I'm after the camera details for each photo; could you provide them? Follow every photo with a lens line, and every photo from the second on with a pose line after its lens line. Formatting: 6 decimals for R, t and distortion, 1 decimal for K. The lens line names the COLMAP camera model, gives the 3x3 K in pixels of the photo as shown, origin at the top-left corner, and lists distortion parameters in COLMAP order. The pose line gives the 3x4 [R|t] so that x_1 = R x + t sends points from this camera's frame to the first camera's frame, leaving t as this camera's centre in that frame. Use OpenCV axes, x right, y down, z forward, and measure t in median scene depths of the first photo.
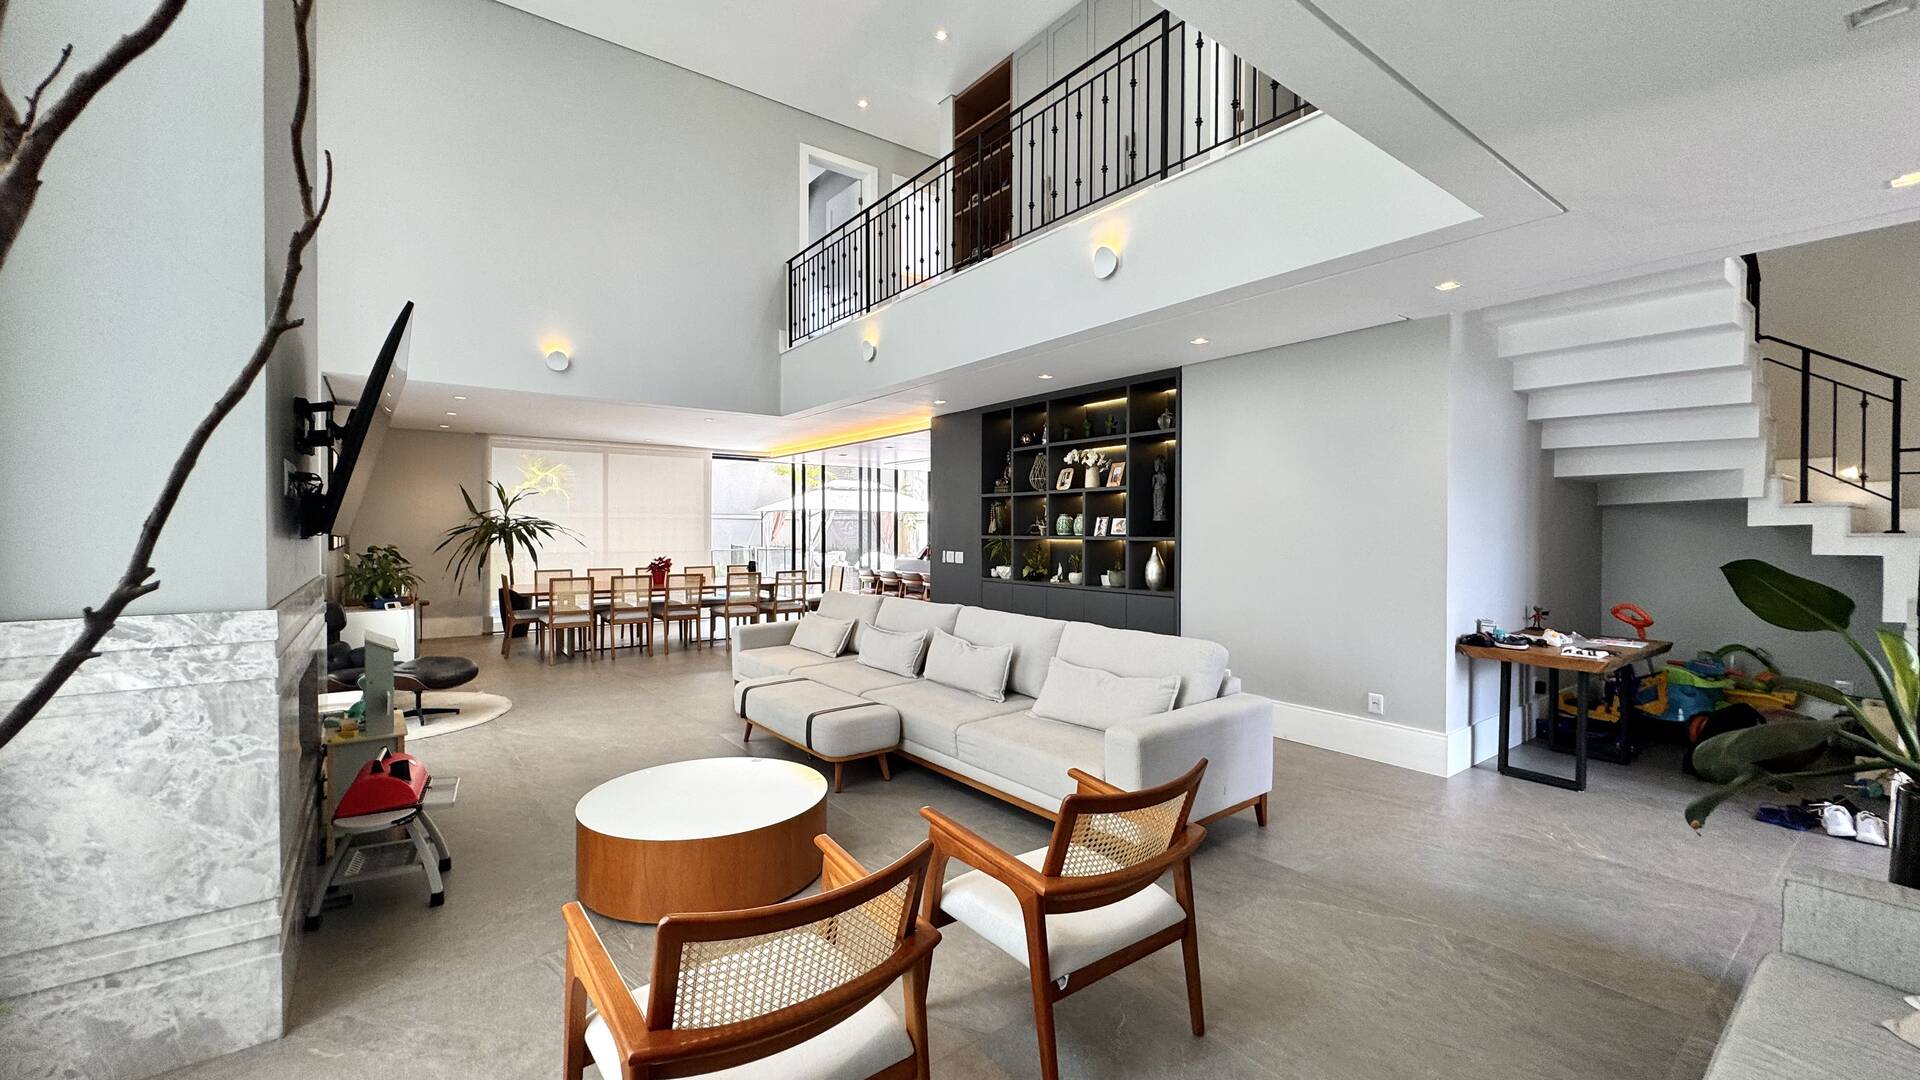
lens RADIAL K [[762.1, 0, 976.2], [0, 762.1, 545.5], [0, 0, 1]] dist [0.002694, -0.000052]
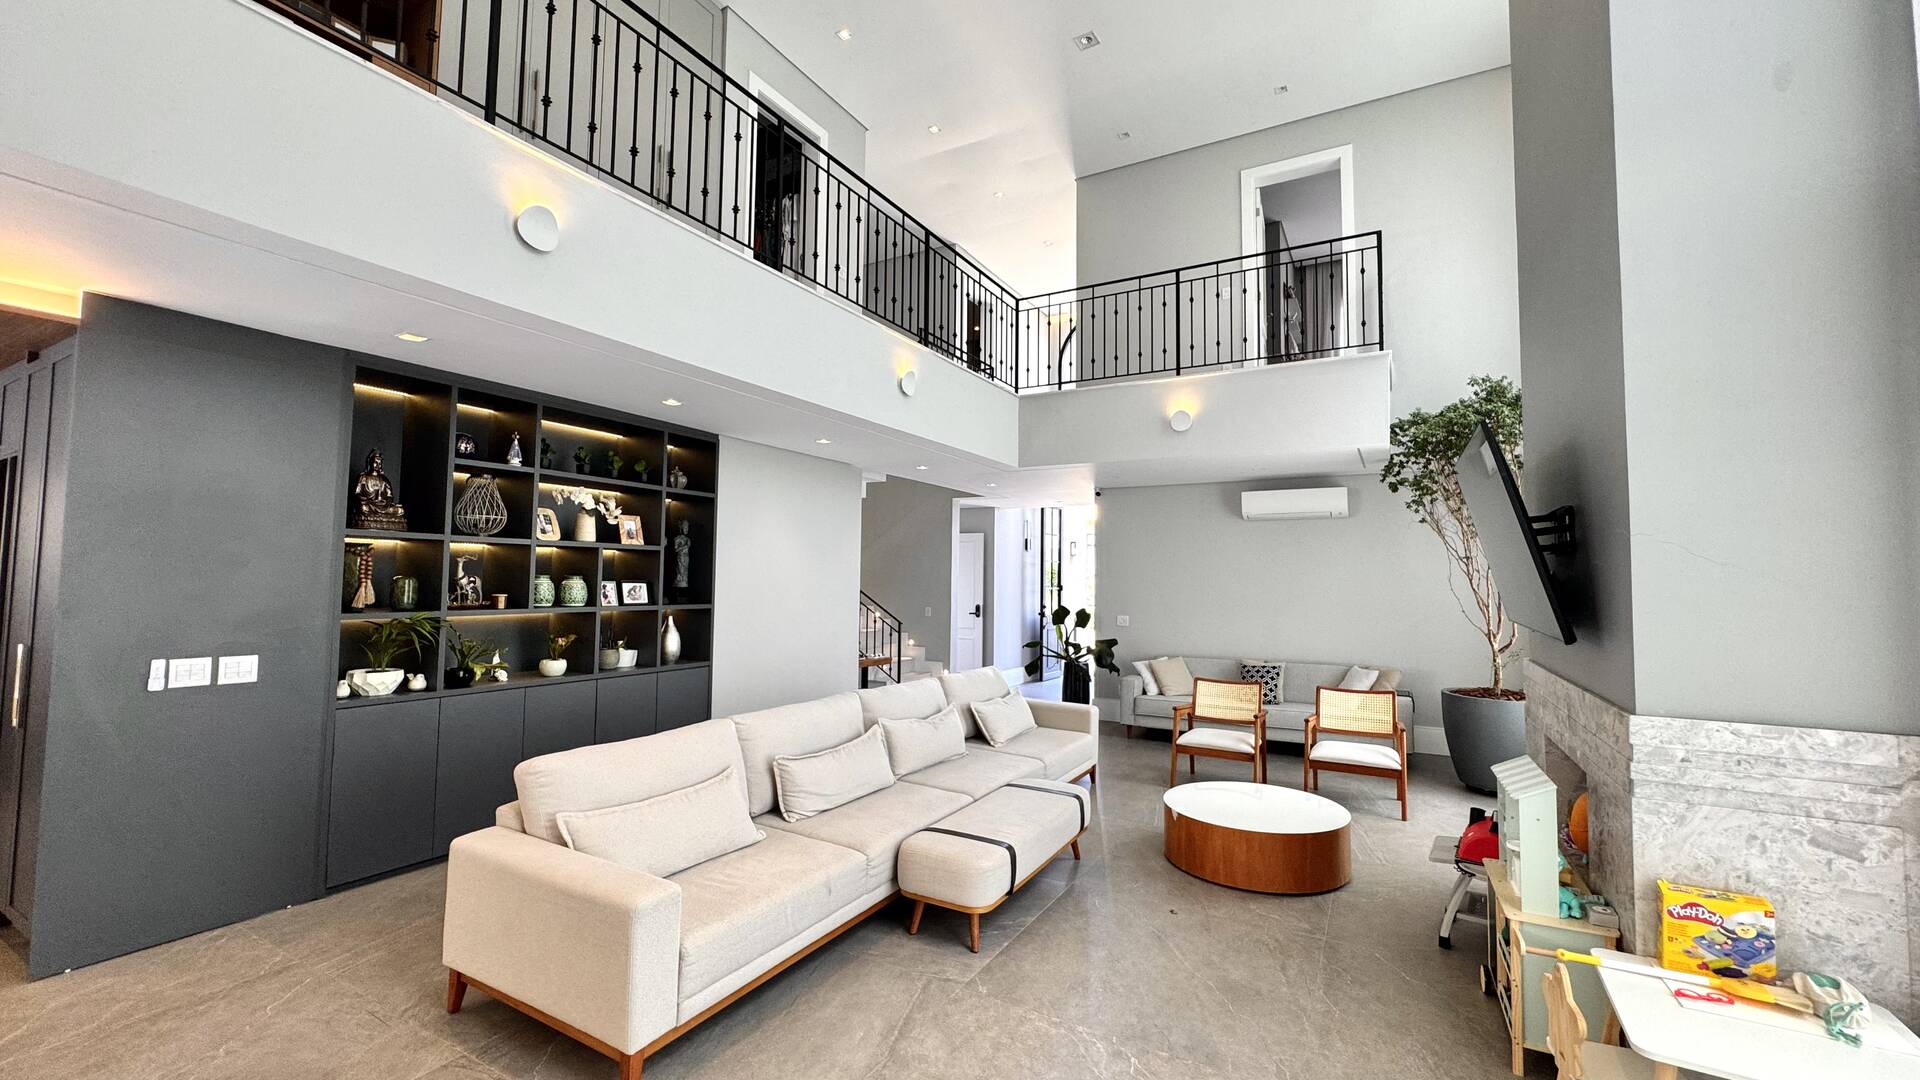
lens RADIAL K [[762.1, 0, 959.6], [0, 762.1, 526.9], [0, 0, 1]] dist [0.002694, -0.000052]
pose [[-0.370170, 0.046001, 0.927824, -0.748293], [-0.012301, 0.998443, -0.054410, -0.059396], [-0.928882, -0.031554, -0.369028, 1.038471]]
